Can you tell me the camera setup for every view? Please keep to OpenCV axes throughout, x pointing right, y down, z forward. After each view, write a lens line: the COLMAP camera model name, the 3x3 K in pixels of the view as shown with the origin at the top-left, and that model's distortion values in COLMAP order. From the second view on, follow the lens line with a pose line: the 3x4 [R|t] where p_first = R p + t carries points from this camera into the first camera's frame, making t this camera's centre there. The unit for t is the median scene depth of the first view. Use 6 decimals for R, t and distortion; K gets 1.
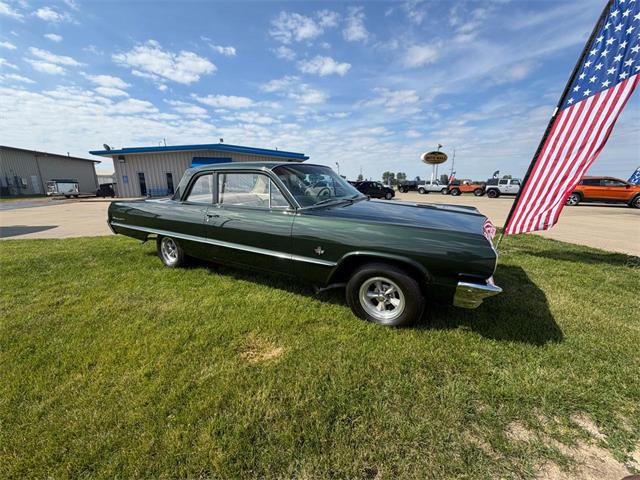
lens RADIAL K [[258.8, 0, 316.1], [0, 258.8, 234.5], [0, 0, 1]] dist [-0.001849, 0.000108]
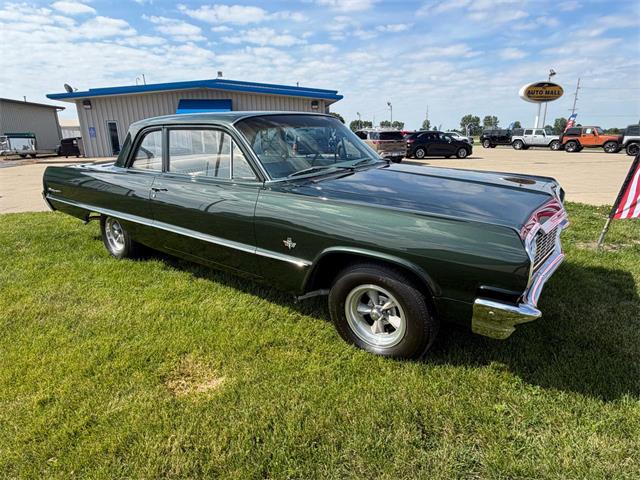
lens RADIAL K [[371.2, 0, 318.6], [0, 371.2, 238.5], [0, 0, 1]] dist [0.003360, -0.003189]
pose [[0.993322, 0.021361, -0.113378, 0.134749], [-0.012301, 0.996717, 0.080020, -0.020468], [0.114715, -0.078091, 0.990324, 0.018348]]
